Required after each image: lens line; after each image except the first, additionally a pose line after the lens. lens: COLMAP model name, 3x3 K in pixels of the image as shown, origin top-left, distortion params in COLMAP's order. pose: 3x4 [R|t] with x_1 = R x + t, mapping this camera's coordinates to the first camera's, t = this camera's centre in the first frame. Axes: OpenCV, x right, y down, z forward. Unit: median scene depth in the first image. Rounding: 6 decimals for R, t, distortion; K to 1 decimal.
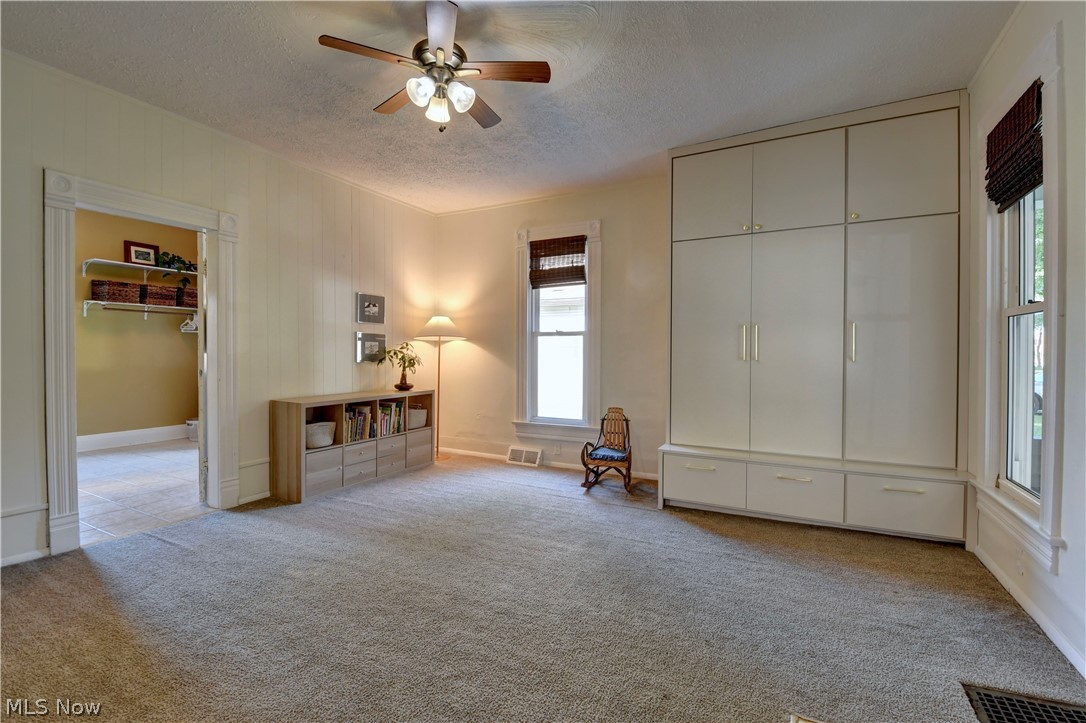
lens RADIAL K [[479.8, 0, 534.0], [0, 479.8, 357.2], [0, 0, 1]] dist [0.000107, -0.000171]
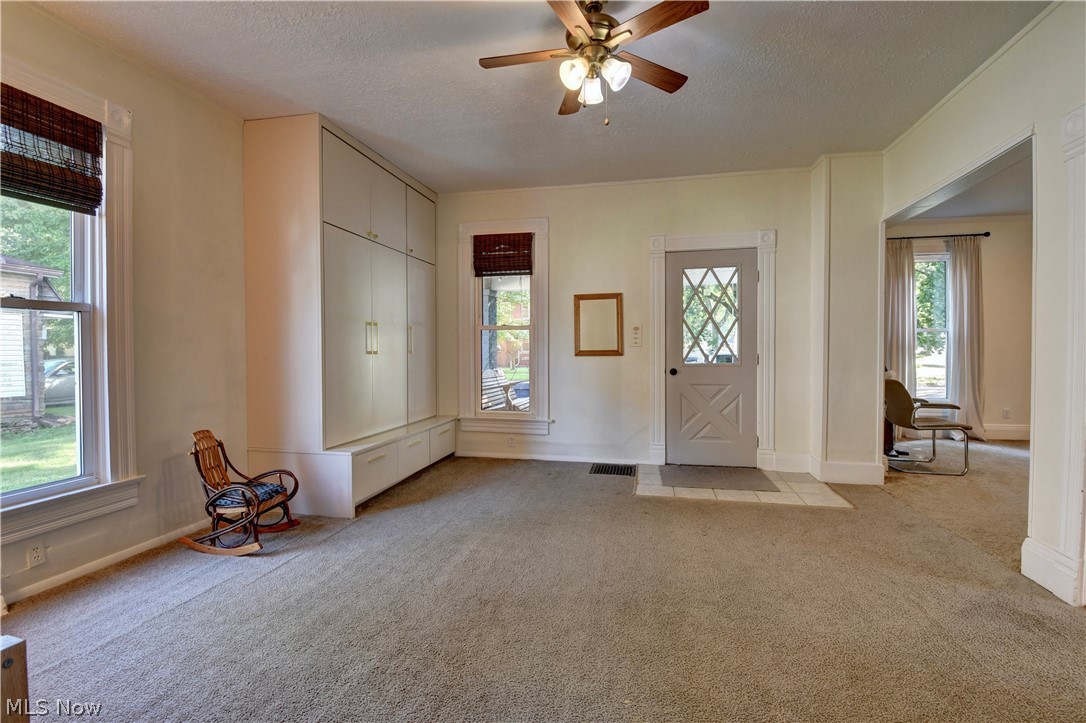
lens RADIAL K [[479.8, 0, 534.0], [0, 479.8, 357.2], [0, 0, 1]] dist [0.000107, -0.000171]
pose [[-0.258727, -0.010553, 0.965893, -0.816595], [0.013841, 0.999797, 0.014630, 0.004161], [-0.965851, 0.017154, -0.258529, 1.044117]]
